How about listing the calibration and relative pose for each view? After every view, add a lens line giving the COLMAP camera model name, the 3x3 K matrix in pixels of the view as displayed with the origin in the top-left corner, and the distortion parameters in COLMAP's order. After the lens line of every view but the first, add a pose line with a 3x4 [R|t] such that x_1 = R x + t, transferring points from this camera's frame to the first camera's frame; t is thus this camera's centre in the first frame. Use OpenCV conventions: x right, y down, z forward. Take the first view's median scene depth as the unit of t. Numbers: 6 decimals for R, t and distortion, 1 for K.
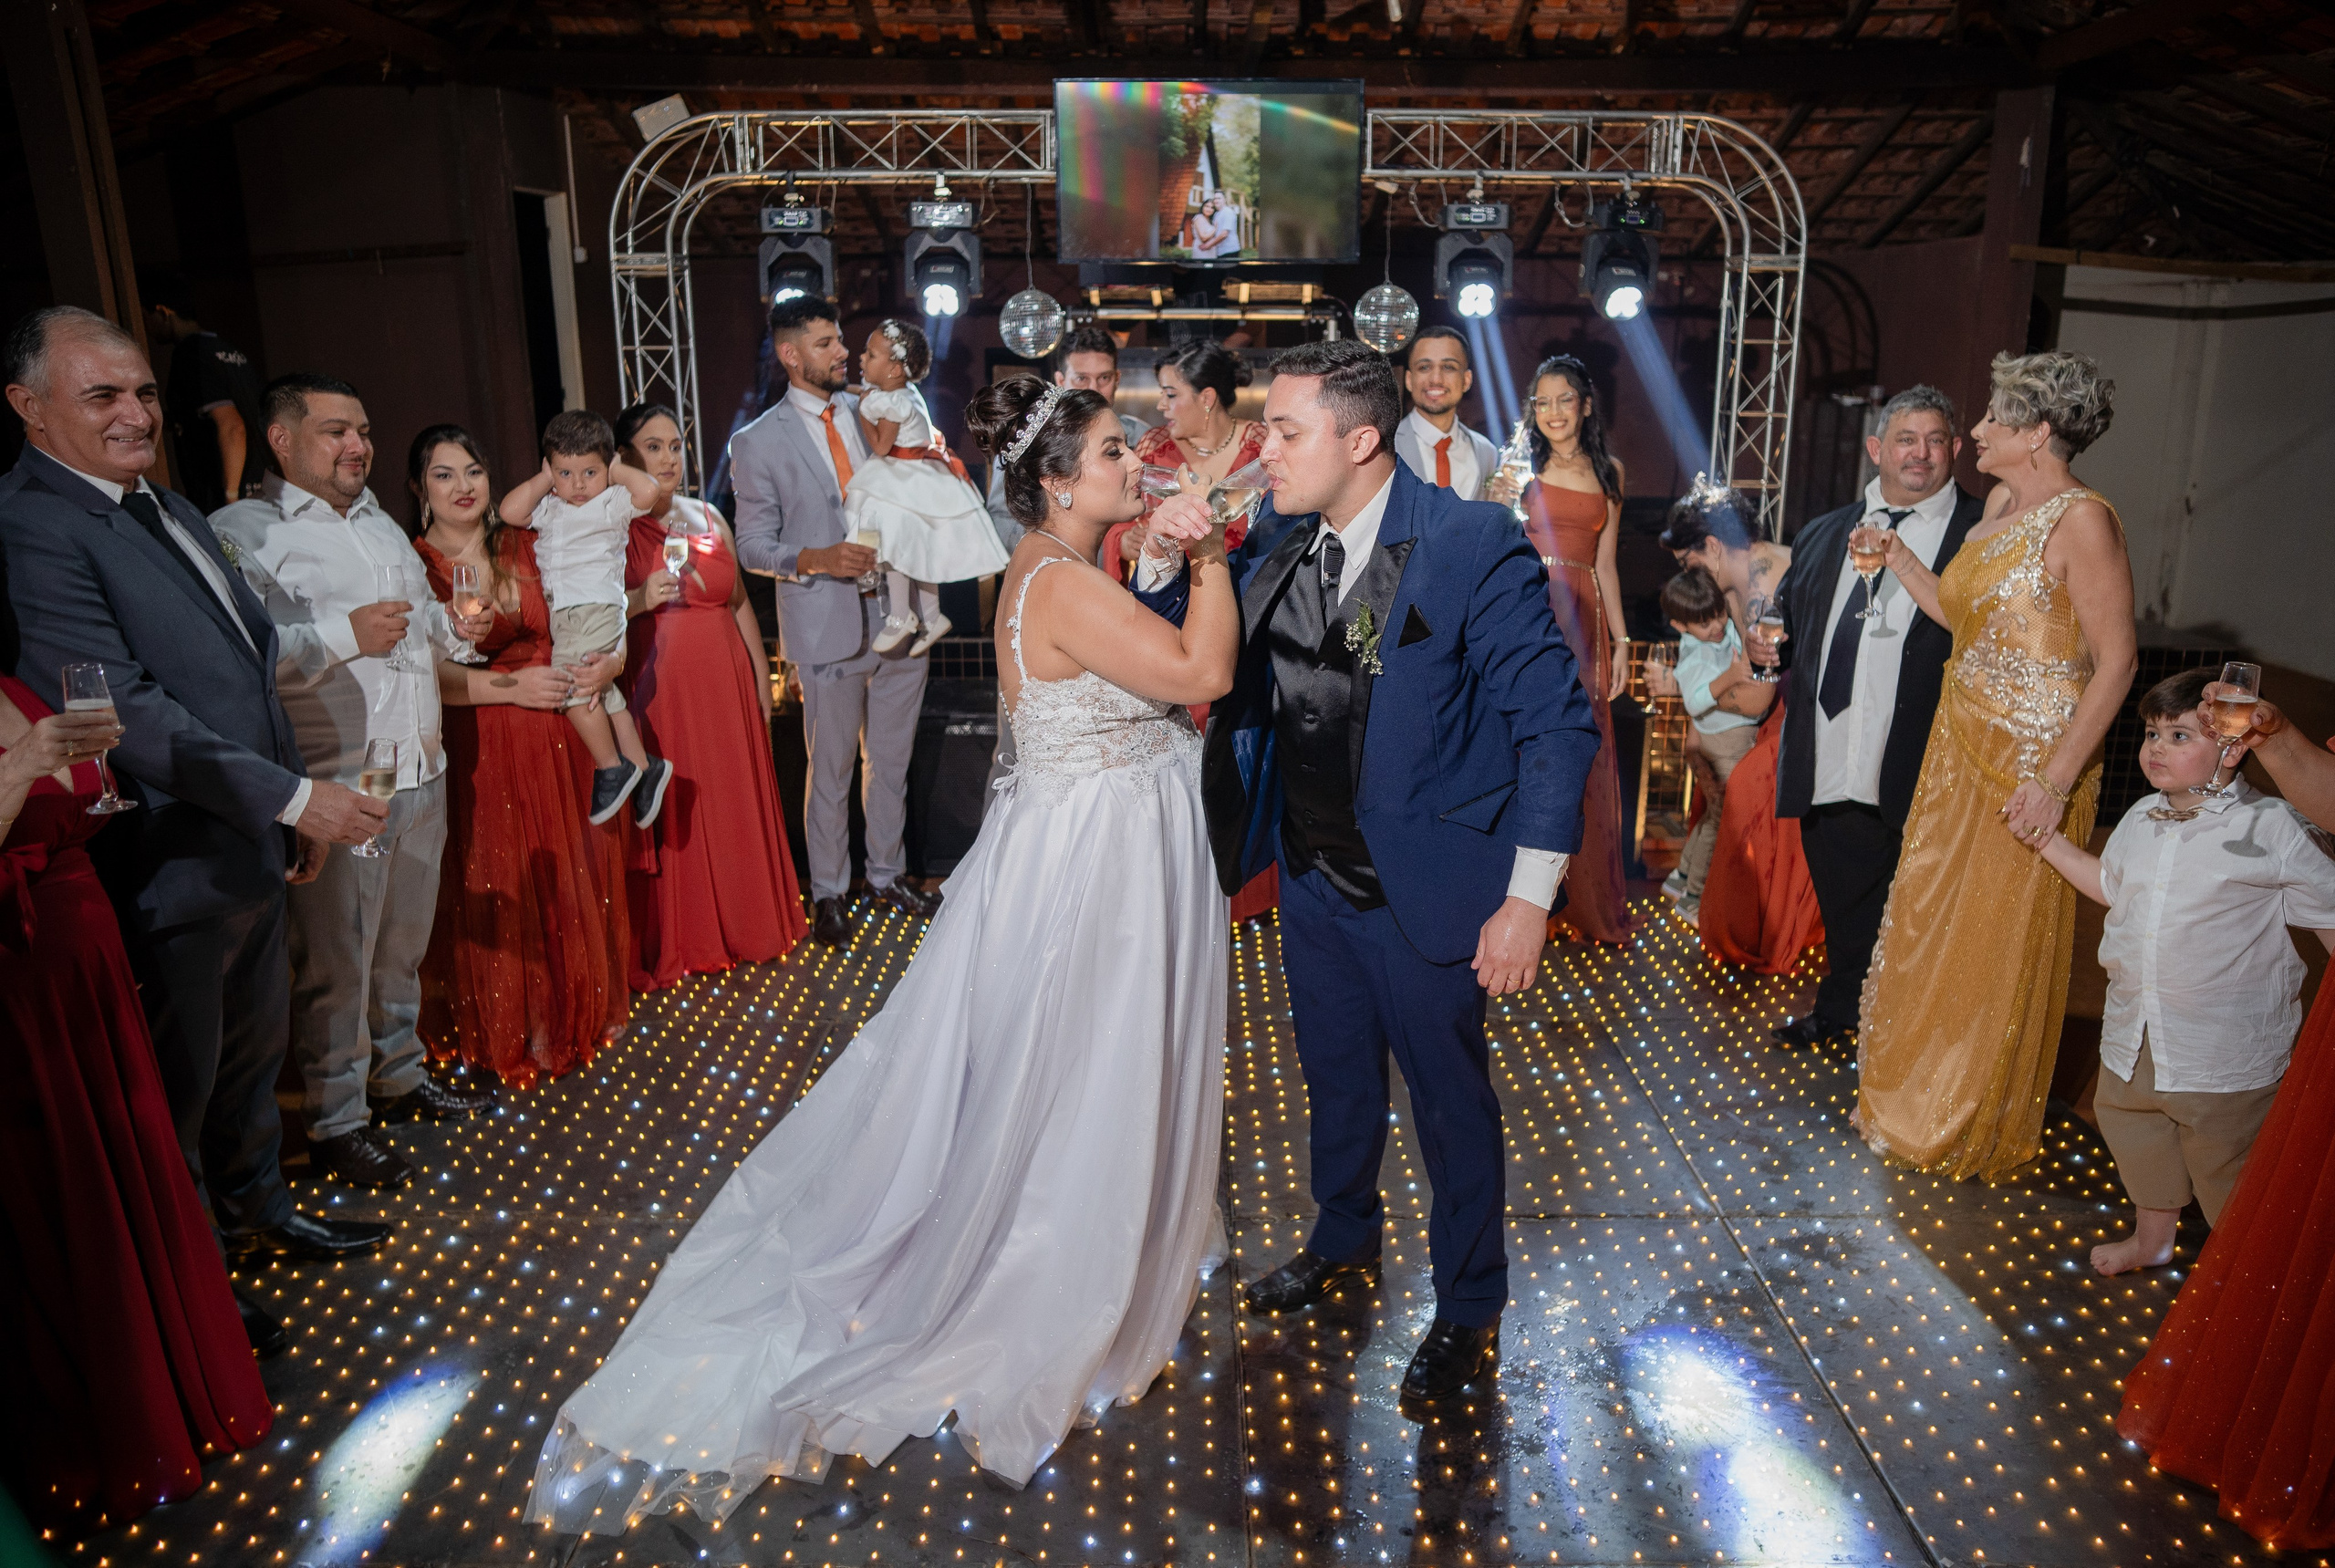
lens RADIAL K [[1636.0, 0, 1178.8], [0, 1636.0, 782.9], [0, 0, 1]] dist [-0.102135, 0.111377]
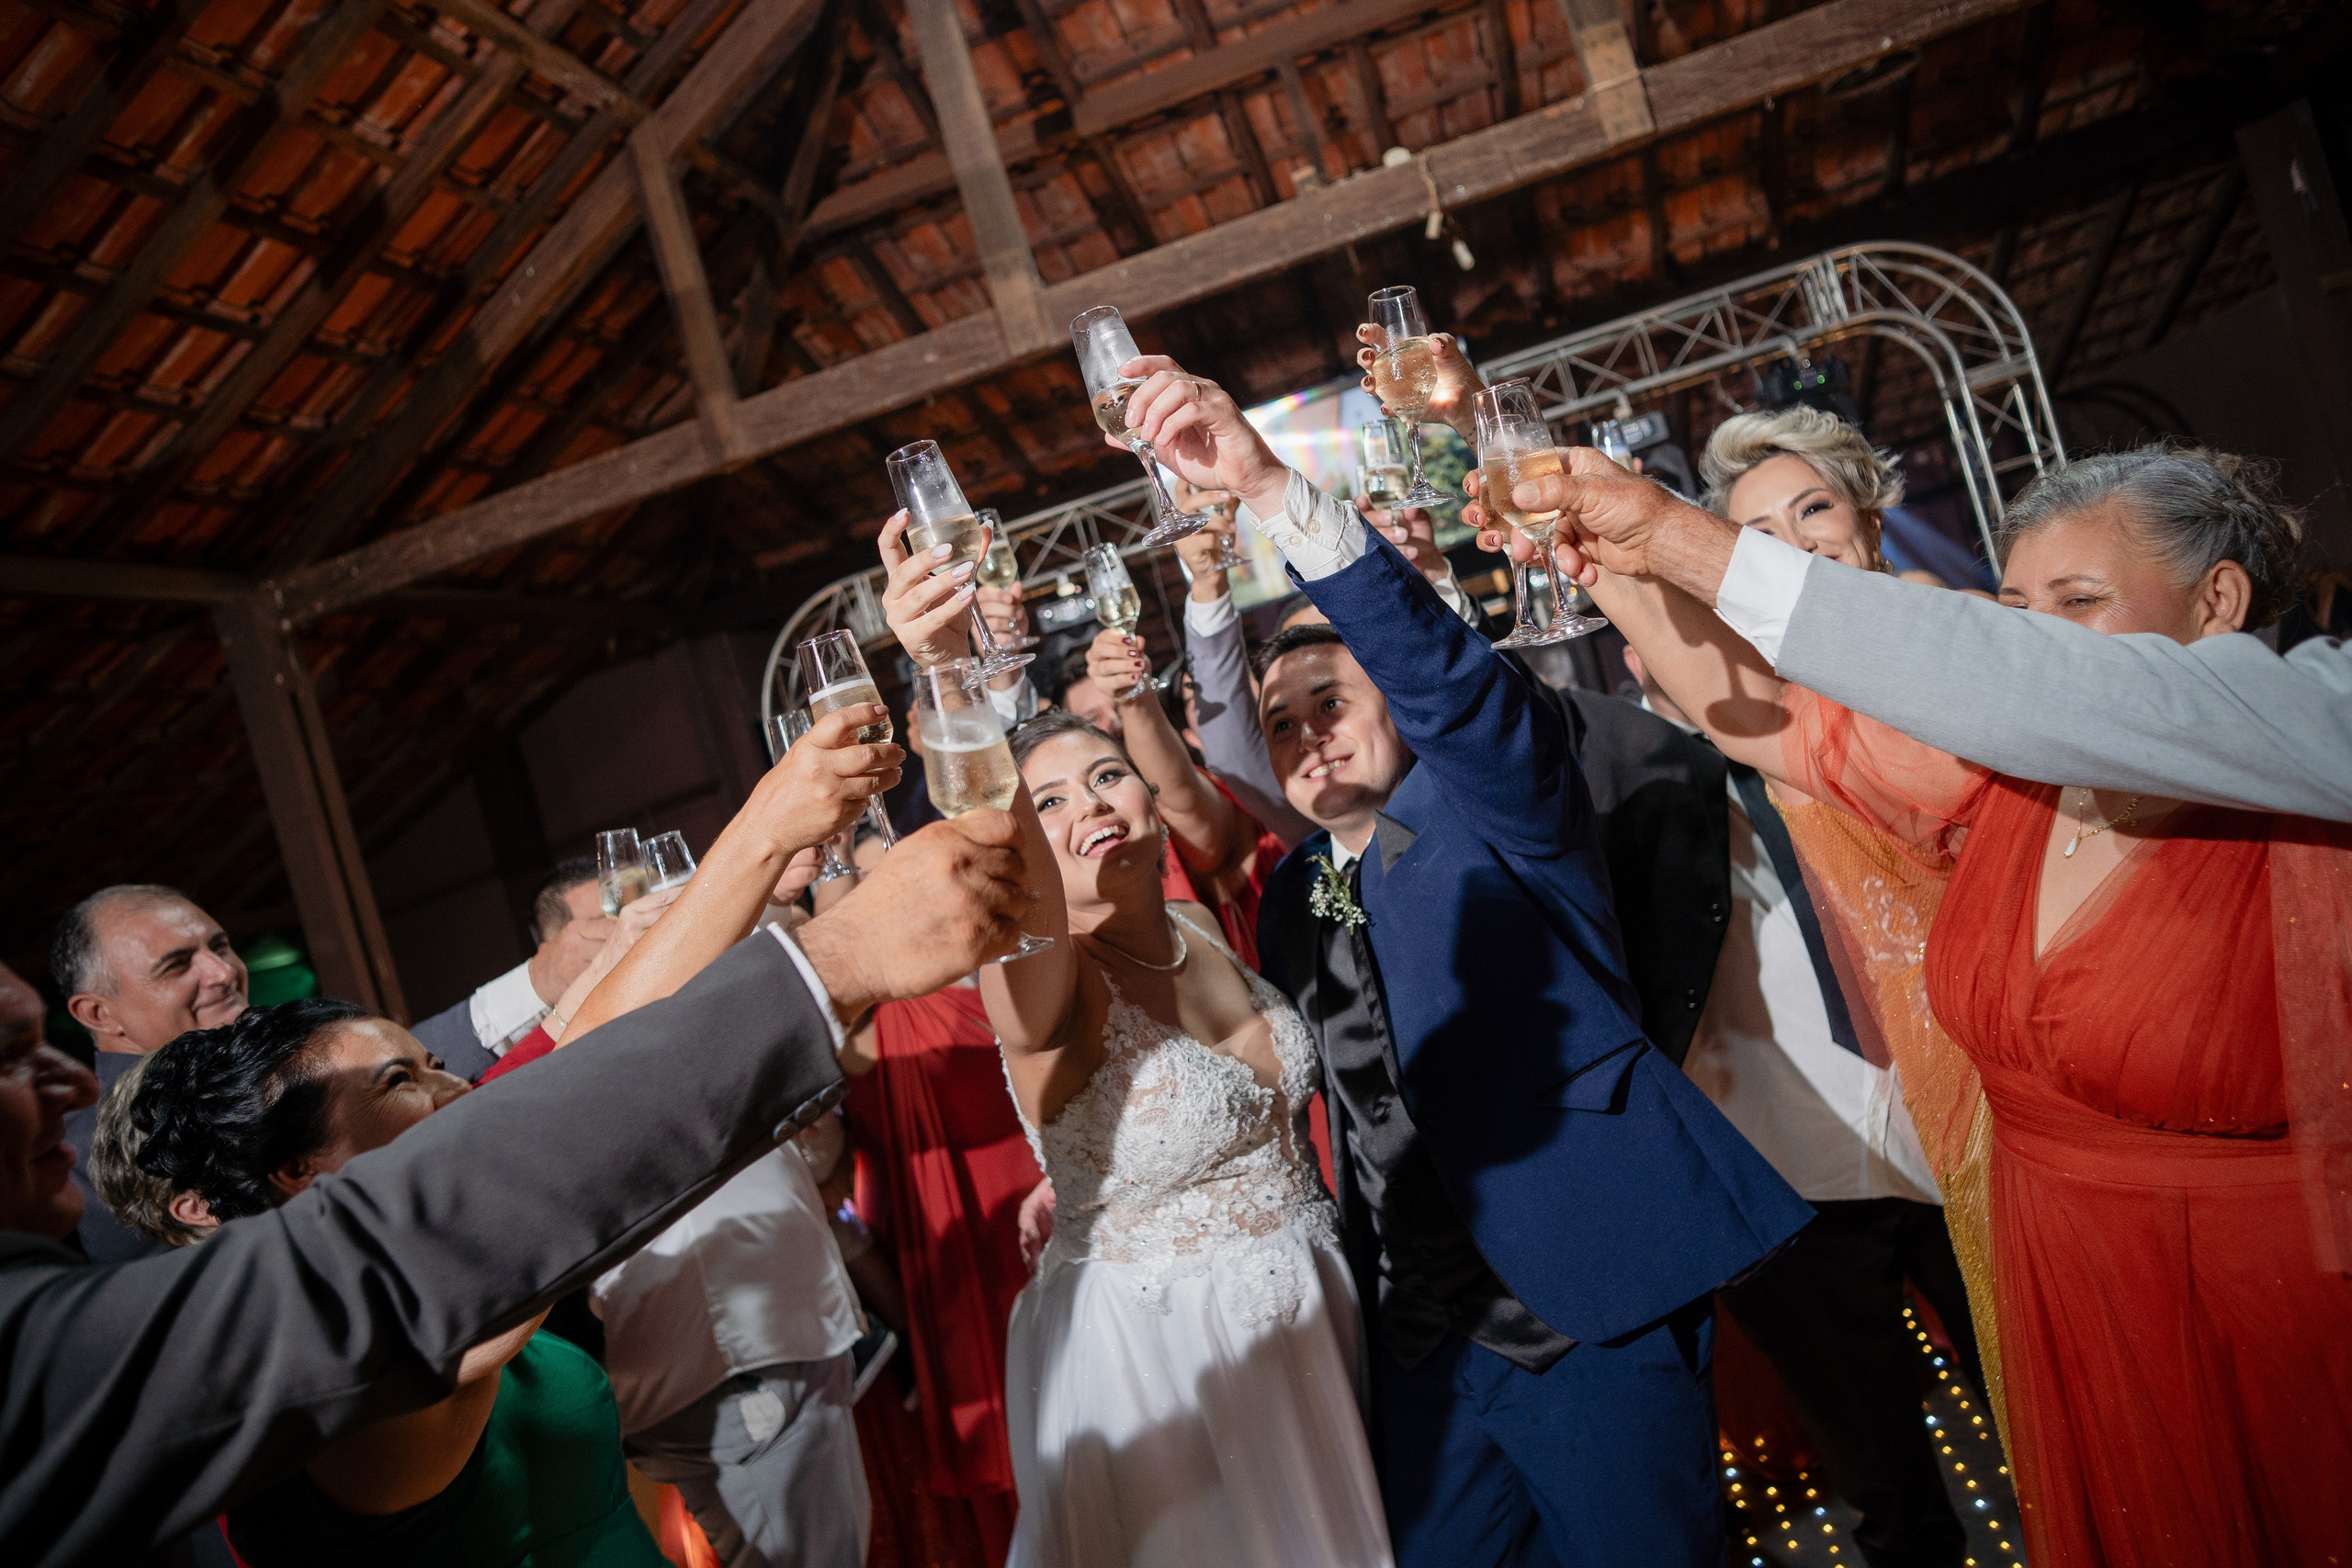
lens RADIAL K [[1606.3, 0, 1171.7], [0, 1606.3, 787.6], [0, 0, 1]] dist [-0.104352, 0.112919]
pose [[0.937345, -0.273856, -0.215377, 0.080748], [0.216441, 0.942141, -0.255976, -0.001180], [0.273016, 0.193321, 0.942385, 0.145418]]
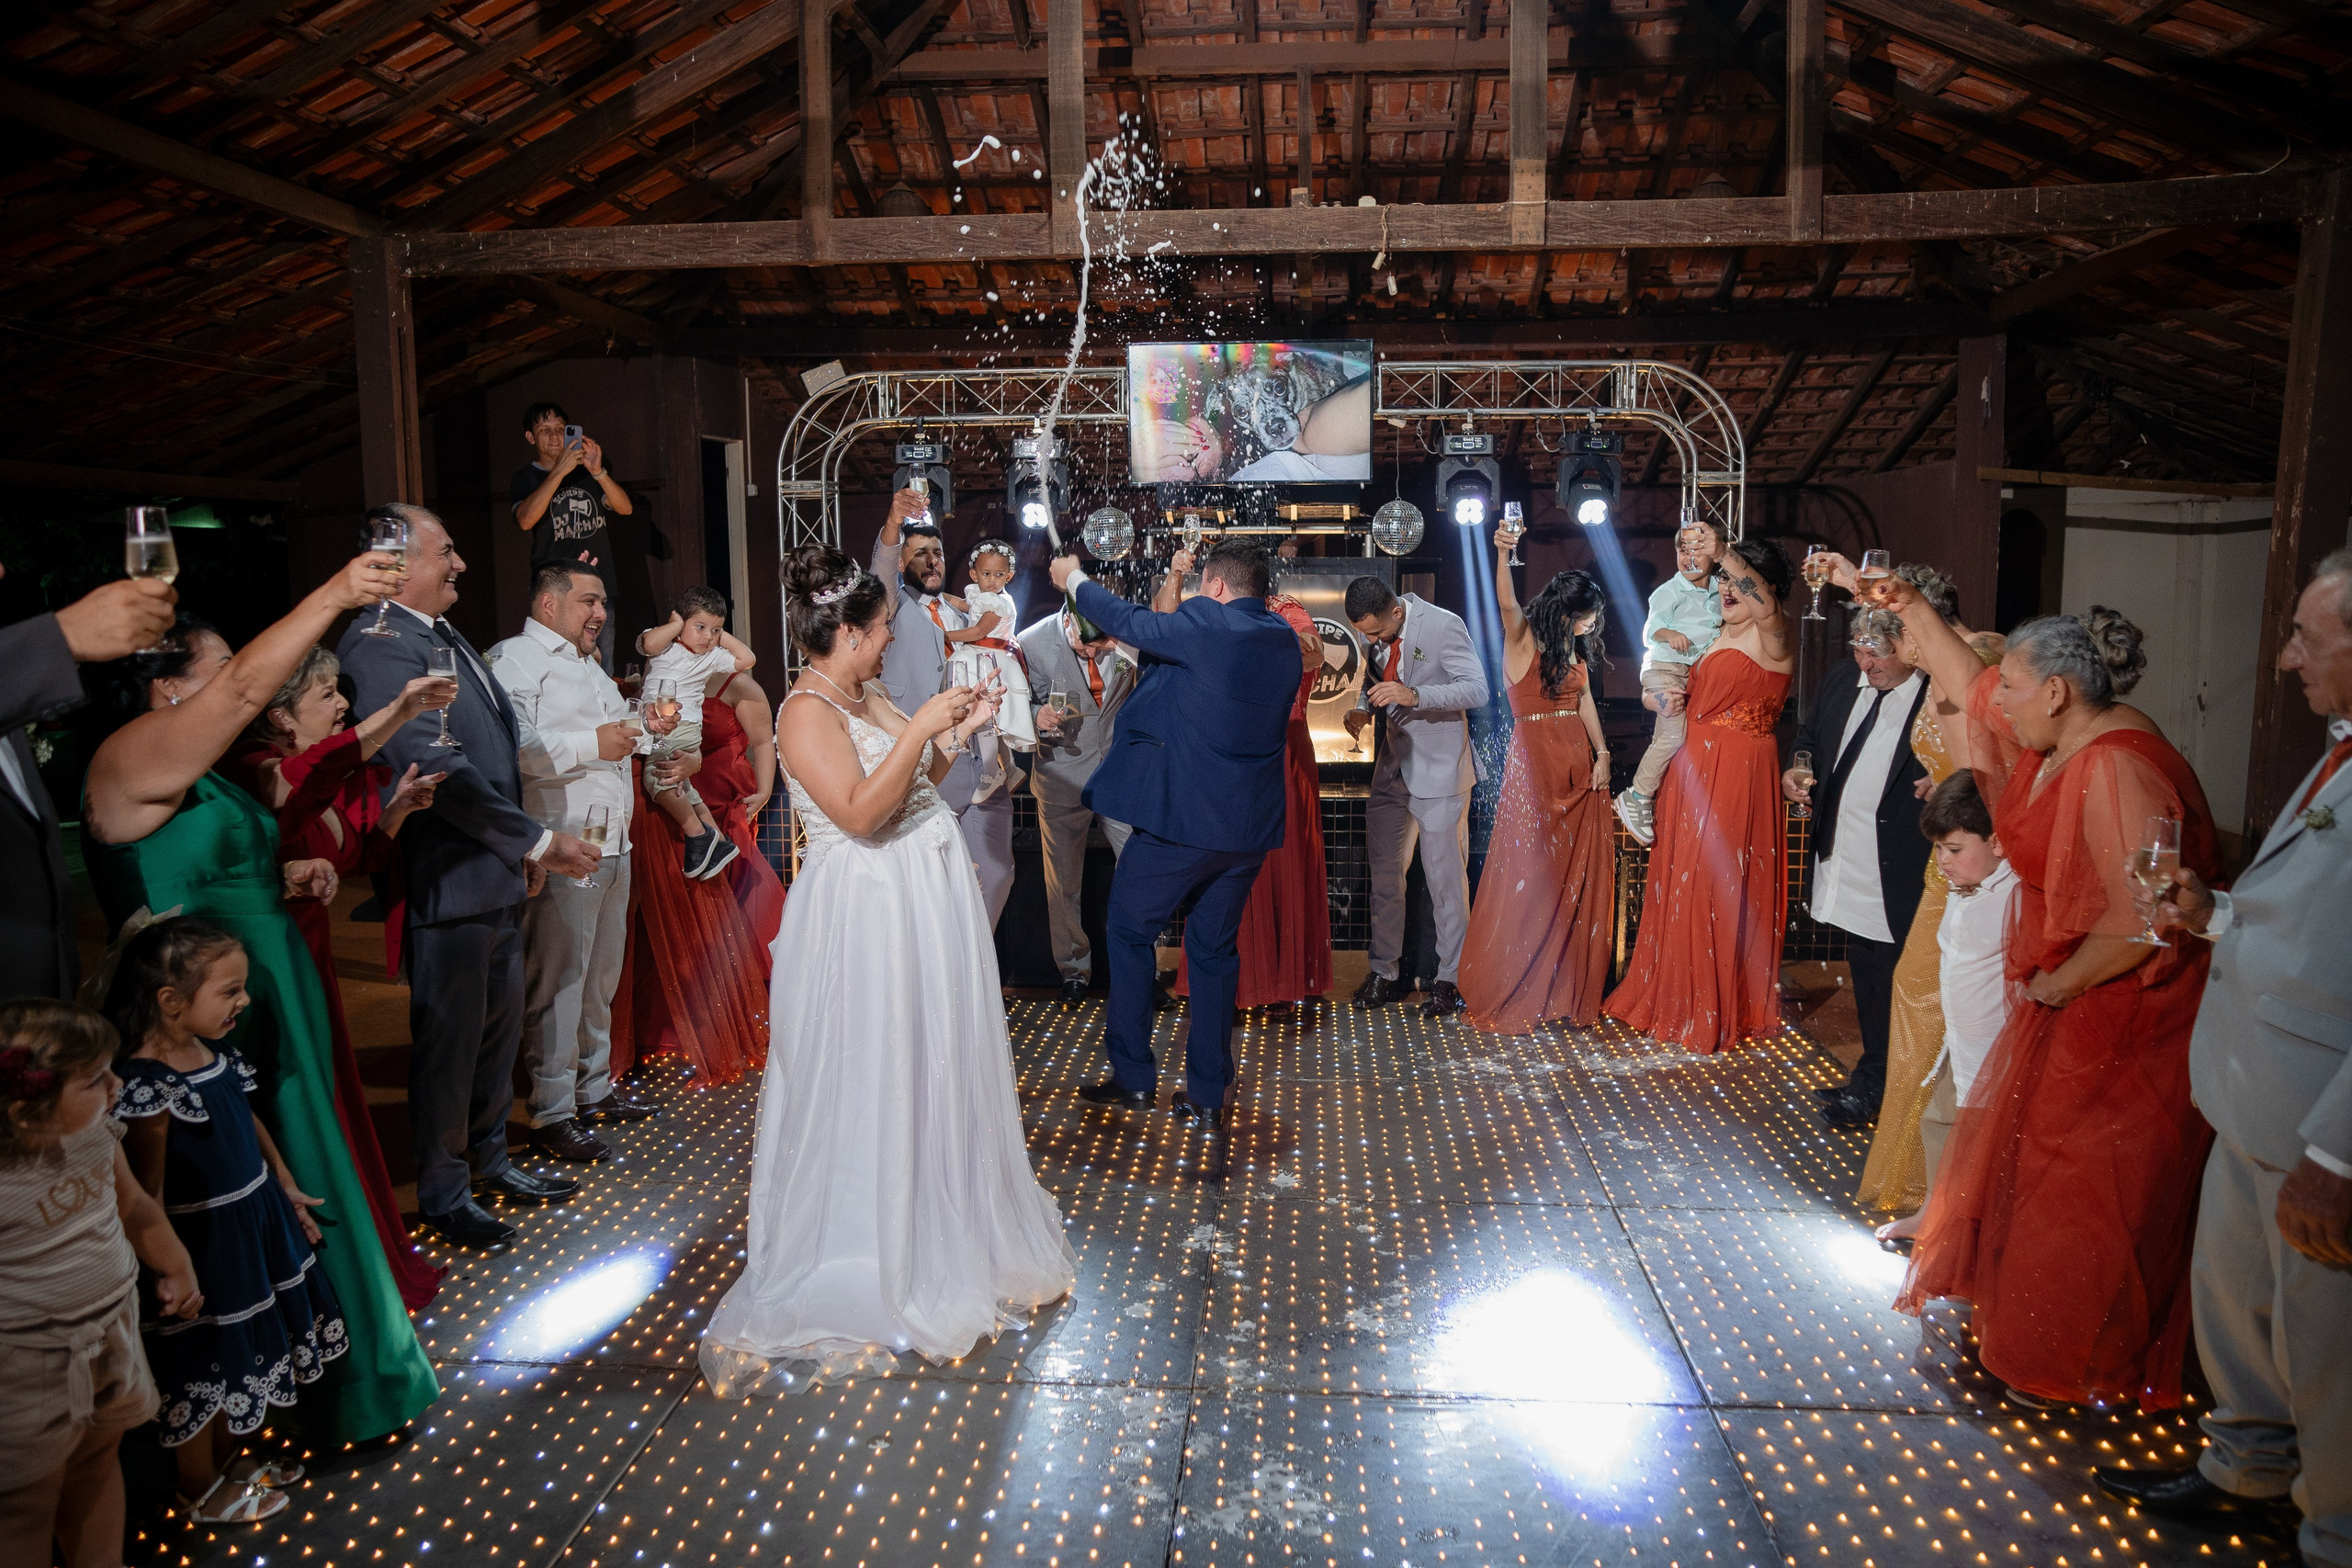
lens RADIAL K [[1606.3, 0, 1171.7], [0, 1606.3, 787.6], [0, 0, 1]] dist [-0.104352, 0.112919]
pose [[0.996443, 0.004370, -0.084160, 0.061221], [-0.015918, 0.990438, -0.137038, 0.075803], [0.082756, 0.137890, 0.986984, -0.176432]]
